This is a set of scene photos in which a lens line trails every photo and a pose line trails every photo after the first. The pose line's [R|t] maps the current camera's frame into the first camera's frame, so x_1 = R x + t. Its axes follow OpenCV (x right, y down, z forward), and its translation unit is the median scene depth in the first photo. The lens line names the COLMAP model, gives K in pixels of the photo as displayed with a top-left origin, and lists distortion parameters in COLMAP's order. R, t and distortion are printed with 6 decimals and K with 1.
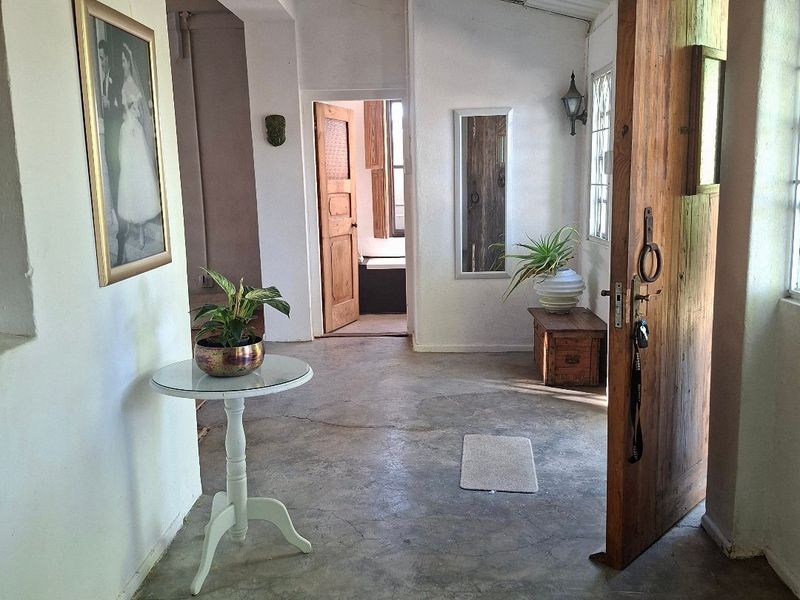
lens RADIAL K [[767.0, 0, 399.9], [0, 767.0, 310.6], [0, 0, 1]] dist [0.062657, -0.004630]
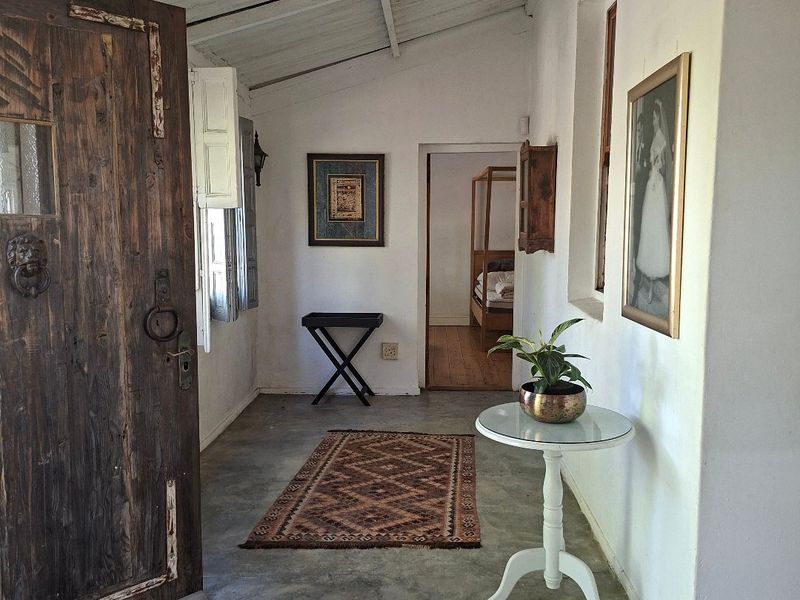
lens RADIAL K [[767.0, 0, 399.9], [0, 767.0, 310.6], [0, 0, 1]] dist [0.062657, -0.004630]
pose [[-0.999592, 0.016559, 0.023266, -0.040504], [0.022496, 0.958459, 0.284341, -0.366922], [-0.017591, 0.284749, -0.958441, 2.000841]]
